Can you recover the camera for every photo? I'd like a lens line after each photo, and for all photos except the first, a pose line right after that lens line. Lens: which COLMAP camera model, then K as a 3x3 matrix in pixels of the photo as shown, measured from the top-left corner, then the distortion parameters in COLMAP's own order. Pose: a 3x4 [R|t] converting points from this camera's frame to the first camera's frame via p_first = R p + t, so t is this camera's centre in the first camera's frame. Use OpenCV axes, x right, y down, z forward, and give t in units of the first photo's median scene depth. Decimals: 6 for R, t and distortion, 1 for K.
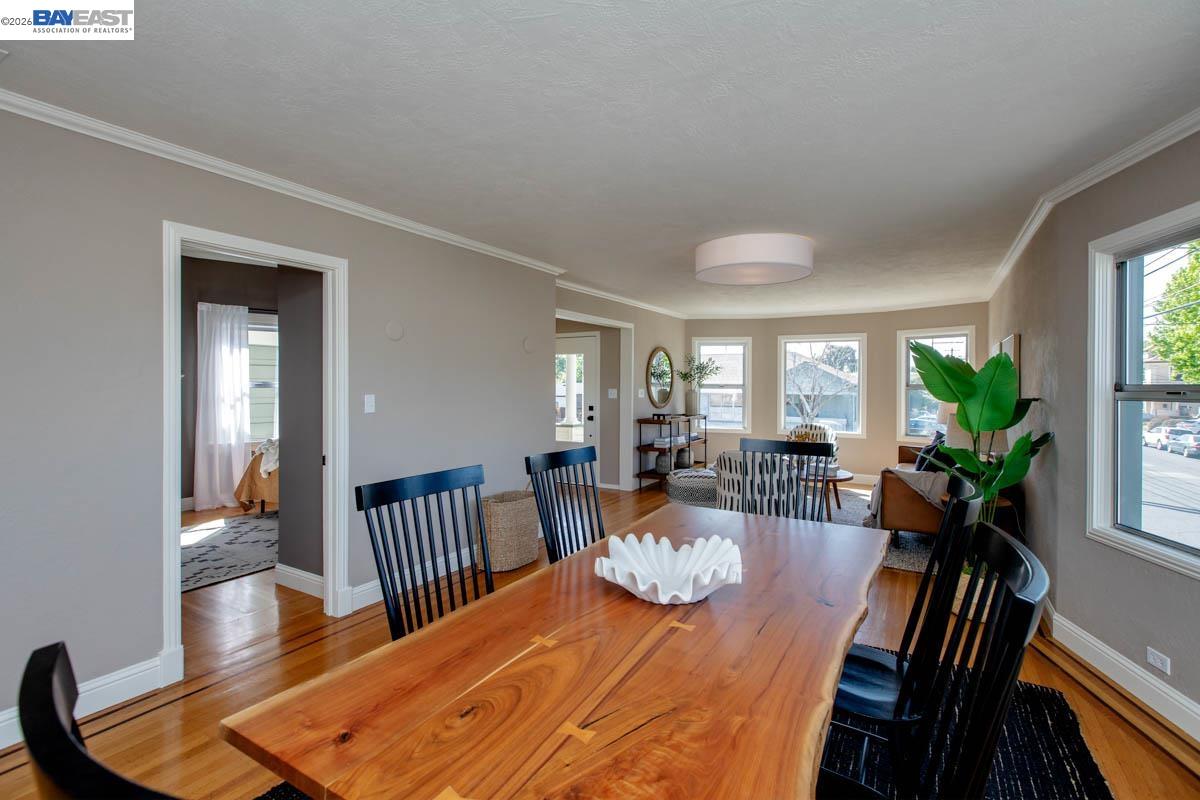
lens RADIAL K [[551.2, 0, 600.6], [0, 551.2, 387.4], [0, 0, 1]] dist [-0.000400, 0.000001]
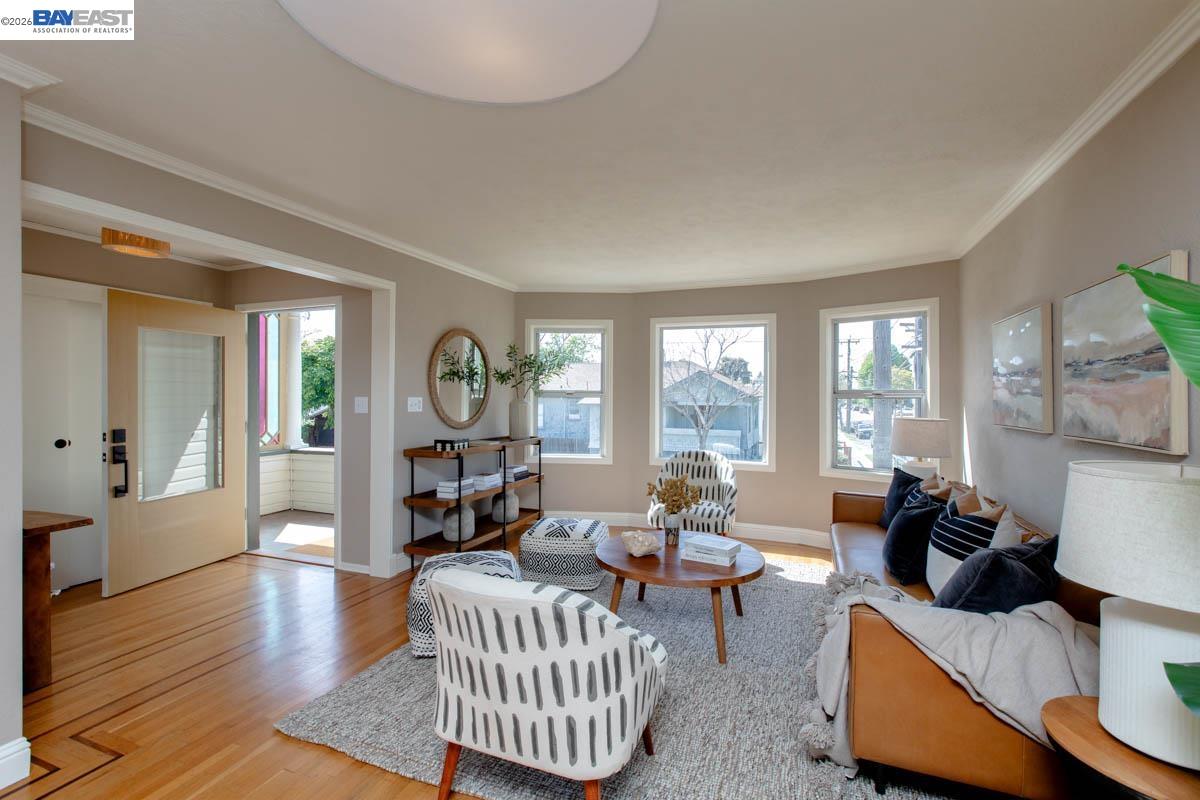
lens RADIAL K [[537.9, 0, 596.0], [0, 537.9, 396.5], [0, 0, 1]] dist [-0.000088, -0.000092]
pose [[0.987355, 0.000901, 0.158525, 0.164272], [-0.000393, 0.999995, -0.003234, 0.003767], [-0.158527, 0.003131, 0.987350, 0.392602]]
